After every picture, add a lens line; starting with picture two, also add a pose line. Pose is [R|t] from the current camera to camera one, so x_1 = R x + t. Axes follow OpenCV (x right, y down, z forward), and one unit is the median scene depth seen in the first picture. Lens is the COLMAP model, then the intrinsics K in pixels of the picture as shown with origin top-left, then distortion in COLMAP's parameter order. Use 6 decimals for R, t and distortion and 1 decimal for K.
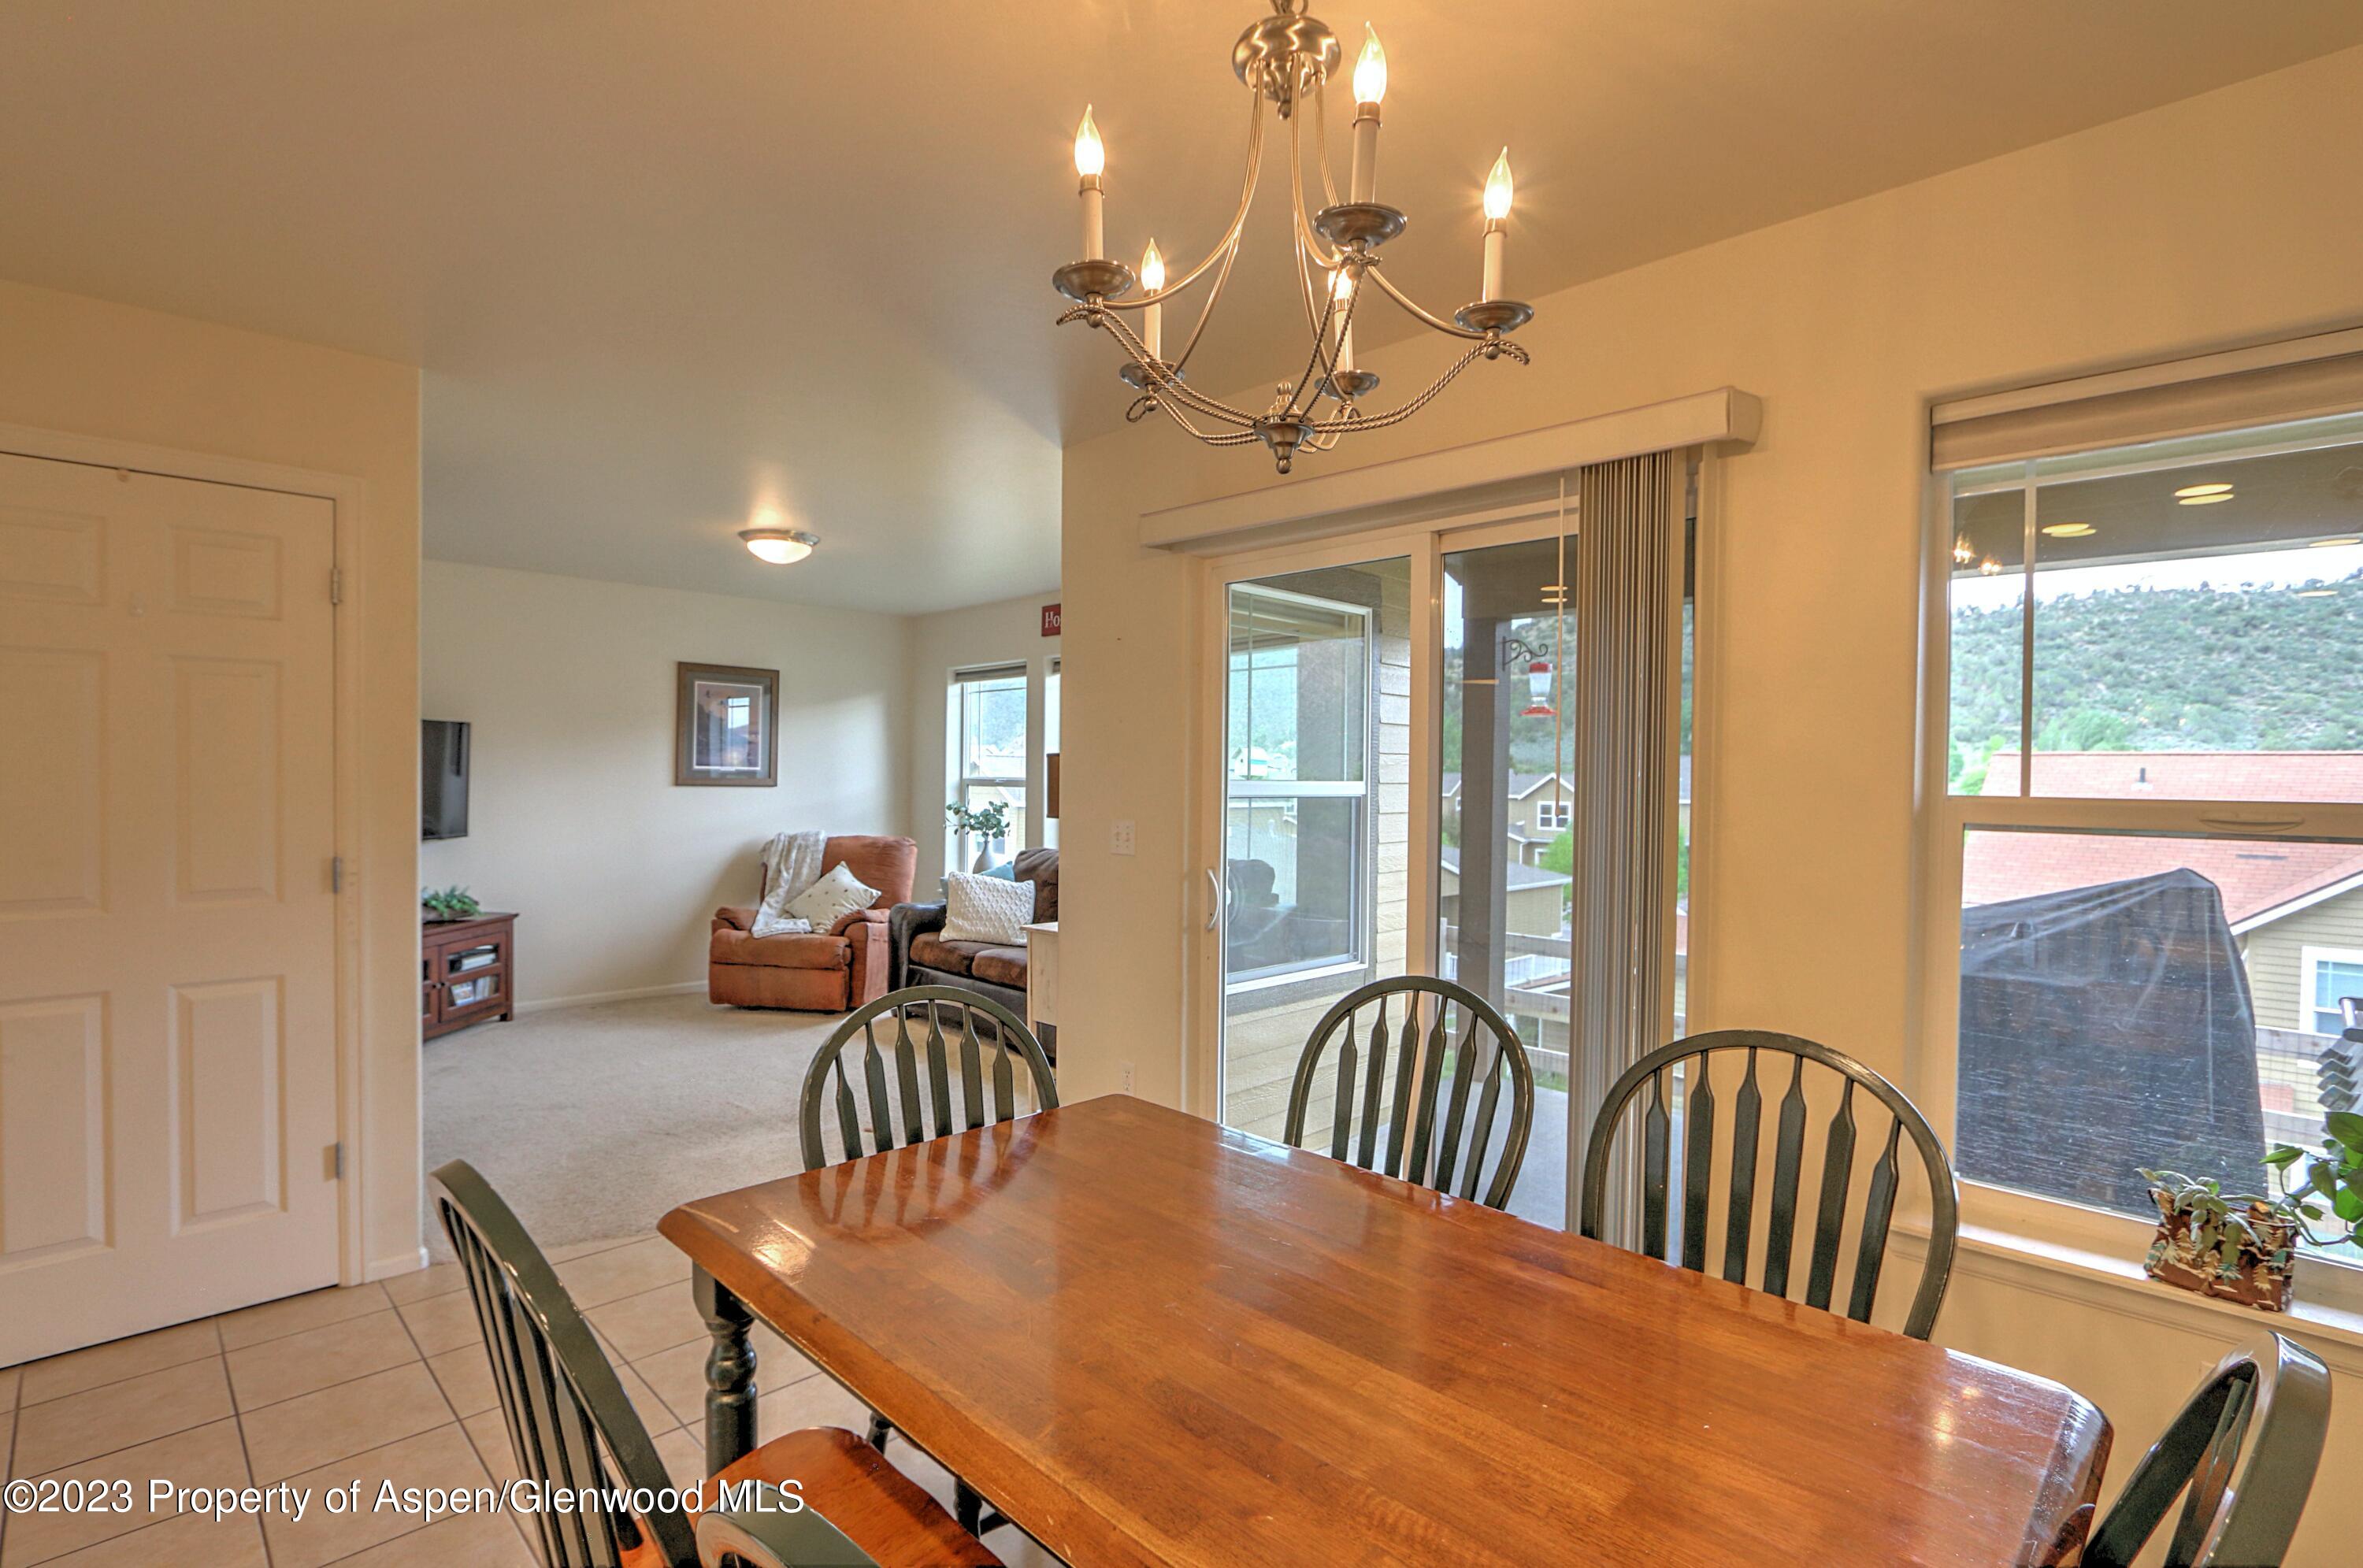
lens RADIAL K [[1108.3, 0, 1150.0], [0, 1108.3, 778.3], [0, 0, 1]] dist [-0.028713, 0.000193]
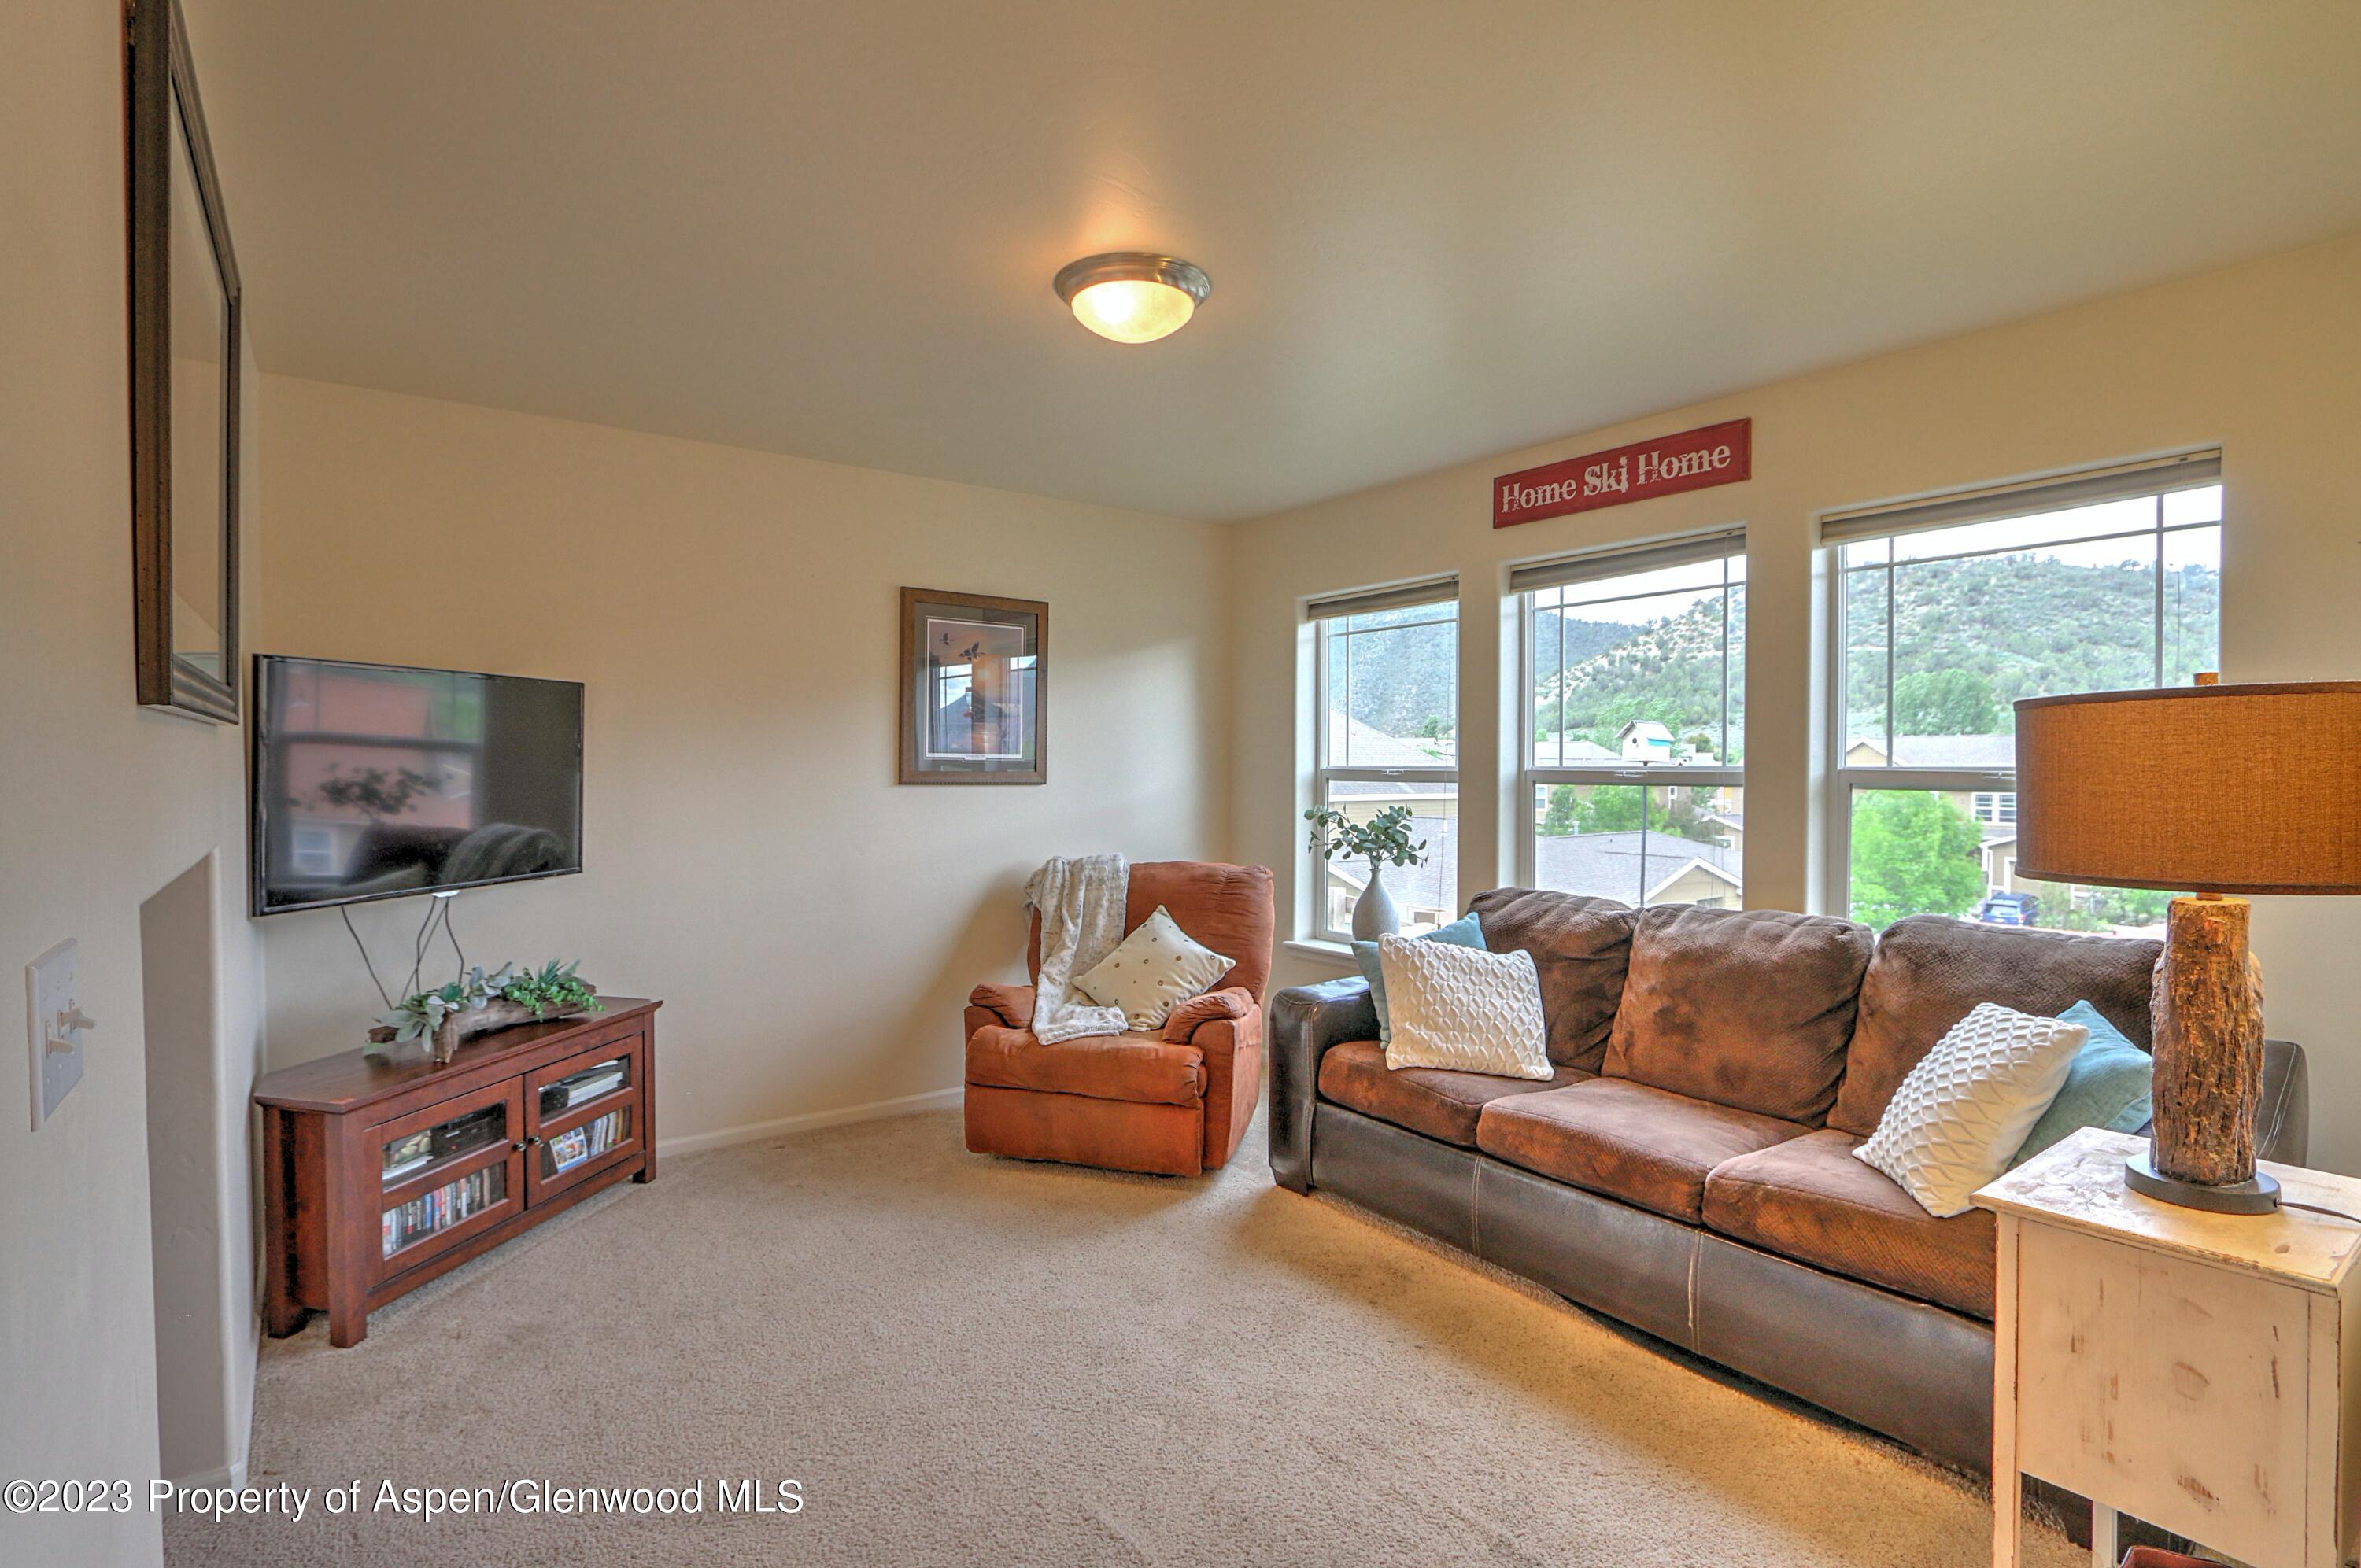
lens RADIAL K [[1107.3, 0, 1141.0], [0, 1107.3, 779.7], [0, 0, 1]] dist [-0.028713, 0.000193]
pose [[0.989662, -0.008891, -0.143141, -0.217360], [0.010476, 0.999892, 0.010327, -0.001625], [0.143033, -0.011720, 0.989648, 0.422019]]
